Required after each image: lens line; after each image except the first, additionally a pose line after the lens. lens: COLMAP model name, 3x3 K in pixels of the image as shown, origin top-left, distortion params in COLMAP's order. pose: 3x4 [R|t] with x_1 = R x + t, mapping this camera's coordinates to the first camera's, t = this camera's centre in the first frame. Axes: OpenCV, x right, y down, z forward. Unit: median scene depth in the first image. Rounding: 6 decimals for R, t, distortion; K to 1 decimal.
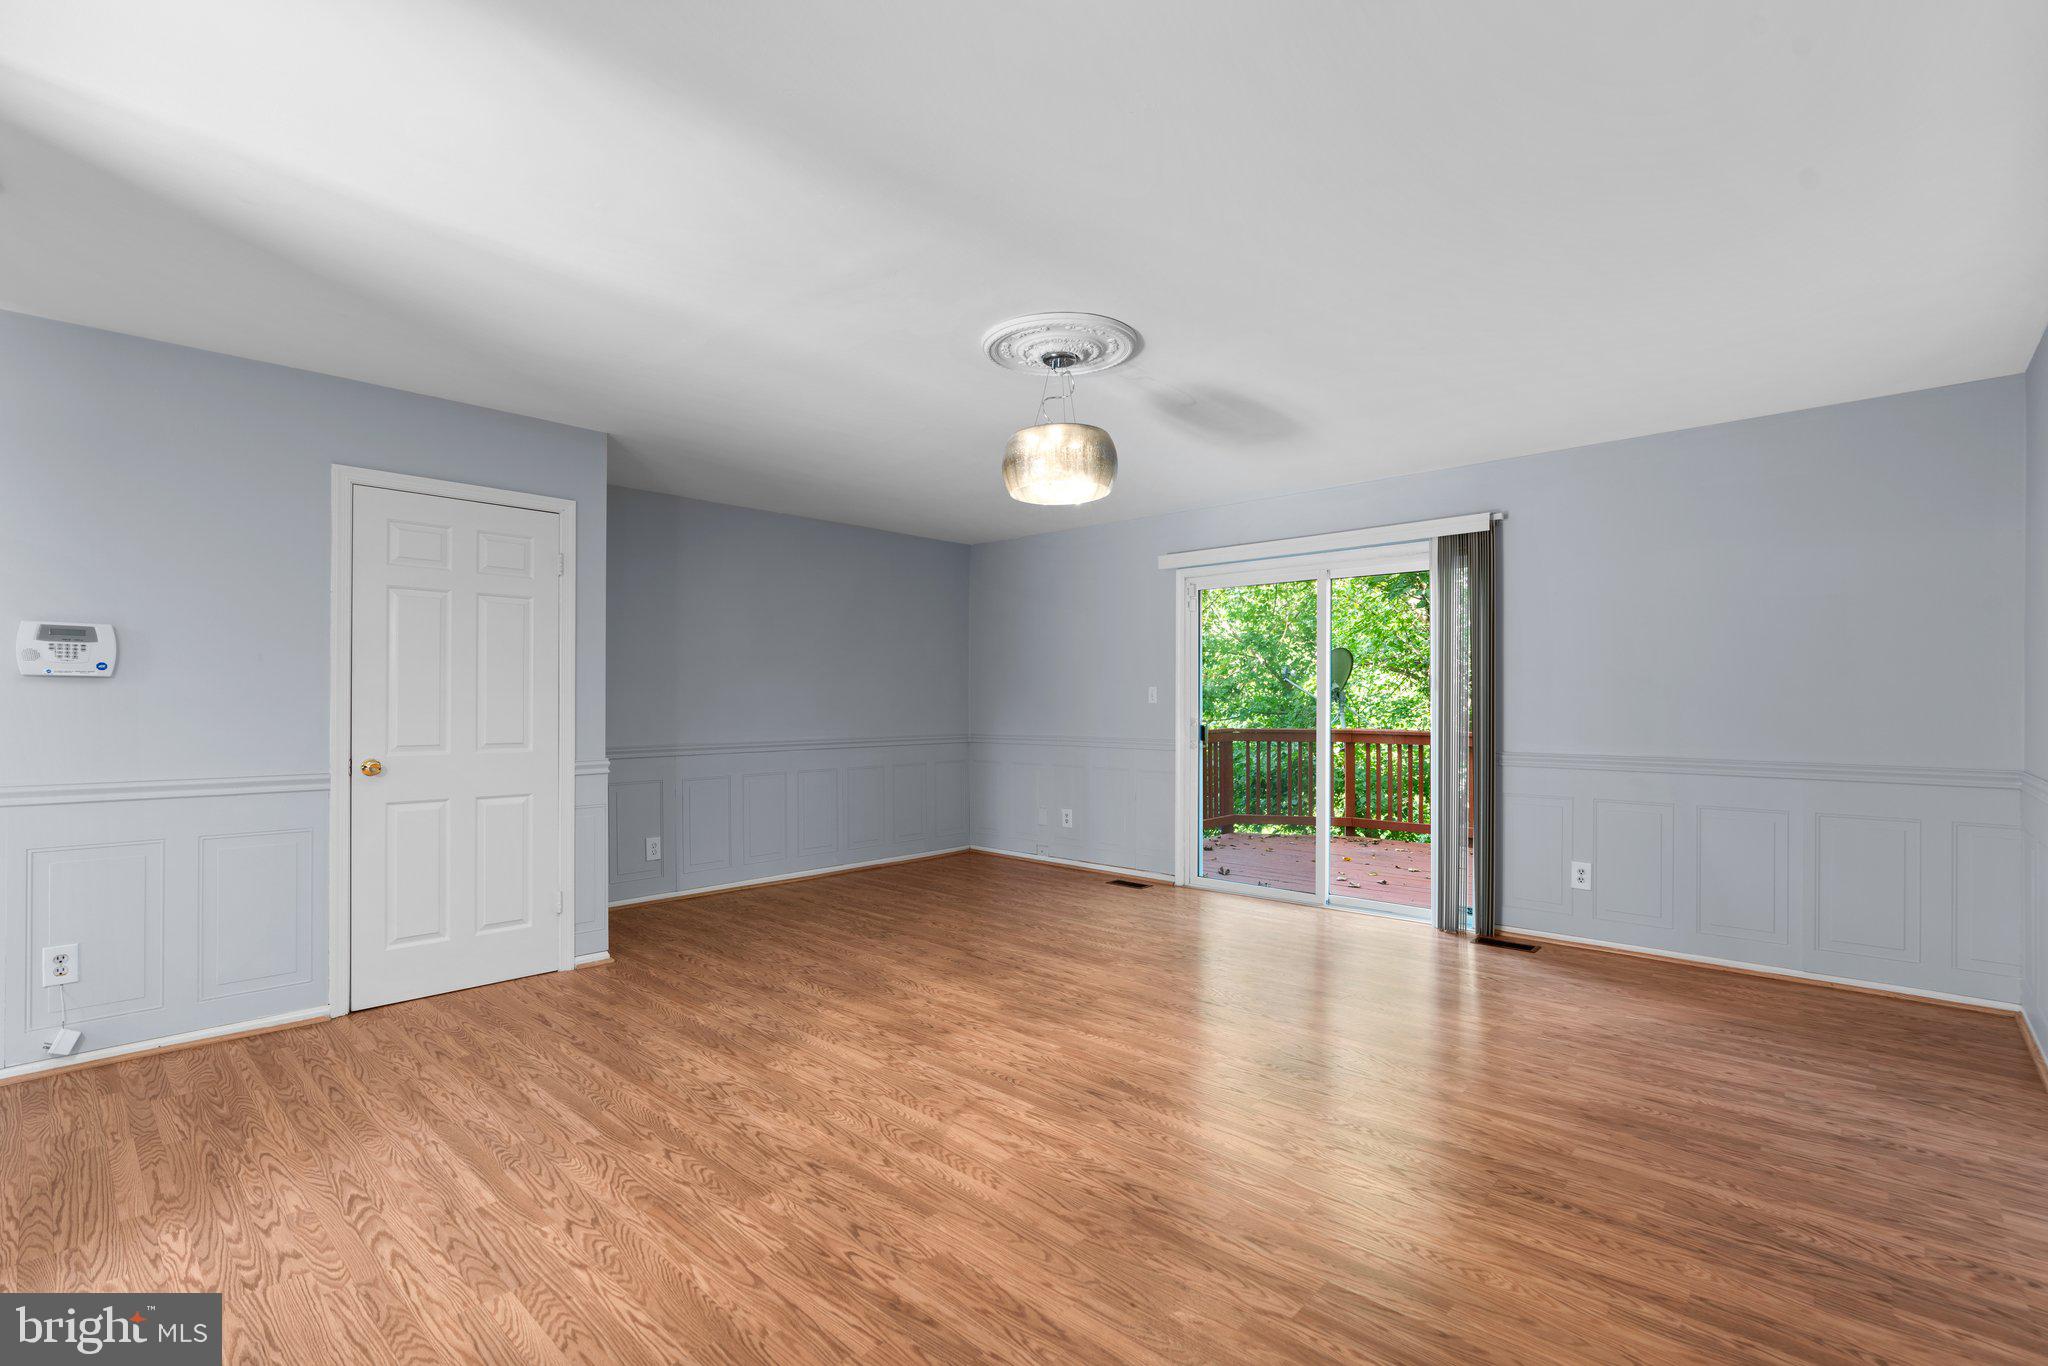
lens RADIAL K [[918.7, 0, 1026.4], [0, 918.7, 699.3], [0, 0, 1]] dist [-0.016789, 0.009109]
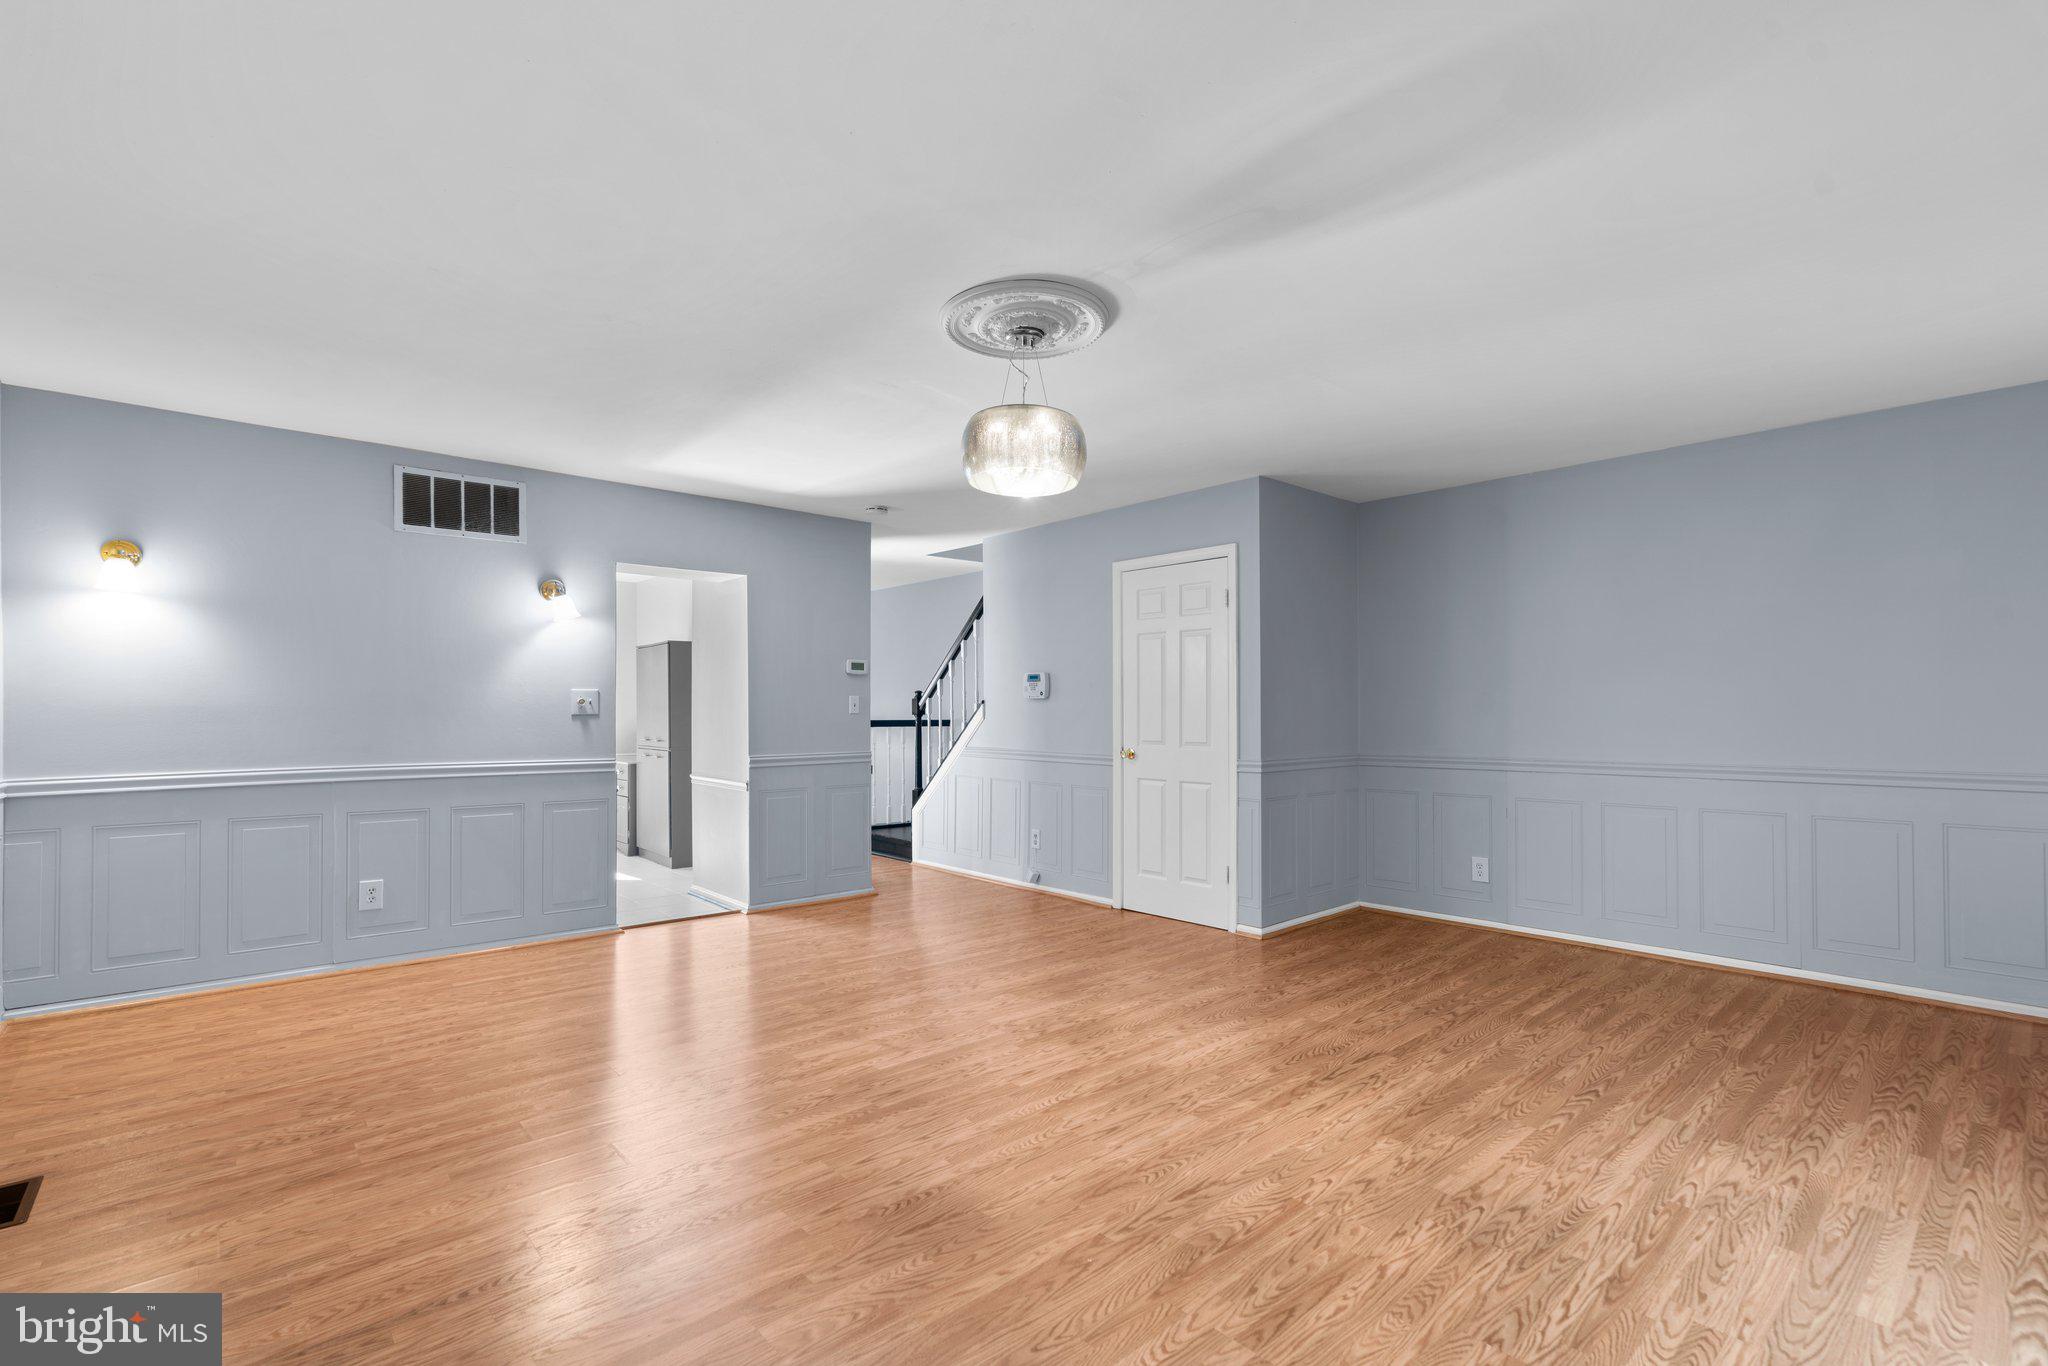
lens RADIAL K [[918.7, 0, 1026.4], [0, 918.7, 699.3], [0, 0, 1]] dist [-0.016789, 0.009109]
pose [[-0.079304, -0.013920, -0.996753, 1.018898], [0.005037, 0.999884, -0.014365, 0.005706], [0.996838, -0.006160, -0.079225, 1.151210]]
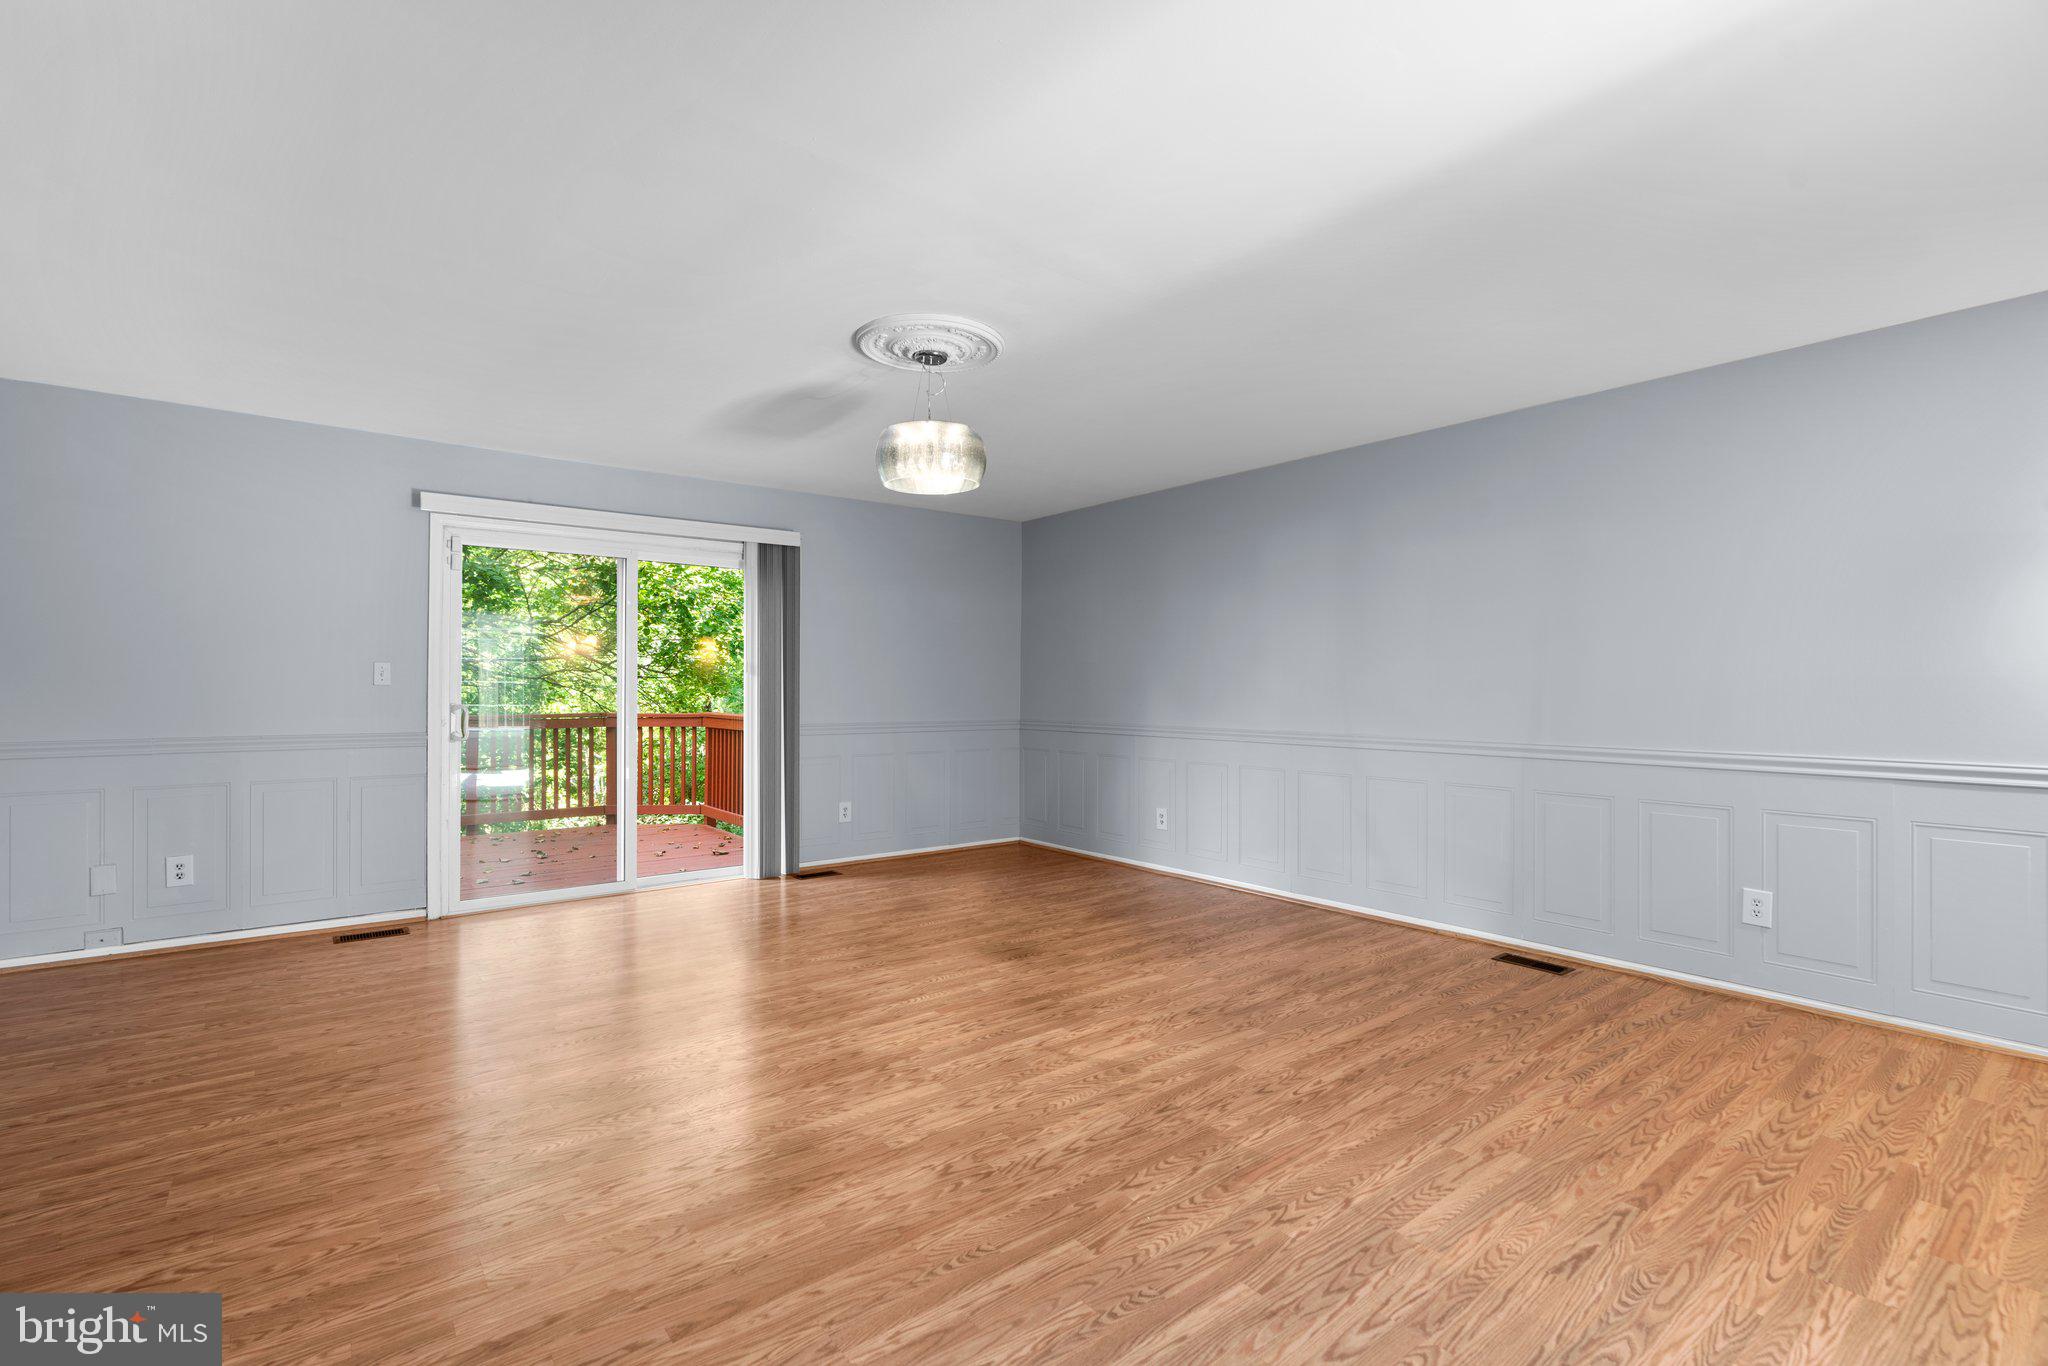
lens RADIAL K [[932.1, 0, 1002.1], [0, 932.1, 682.5], [0, 0, 1]] dist [-0.017572, 0.010085]
pose [[0.167973, 0.004851, 0.985780, -1.069778], [-0.004818, 0.999980, -0.004100, 0.005955], [-0.985780, -0.004061, 0.167993, 0.793712]]
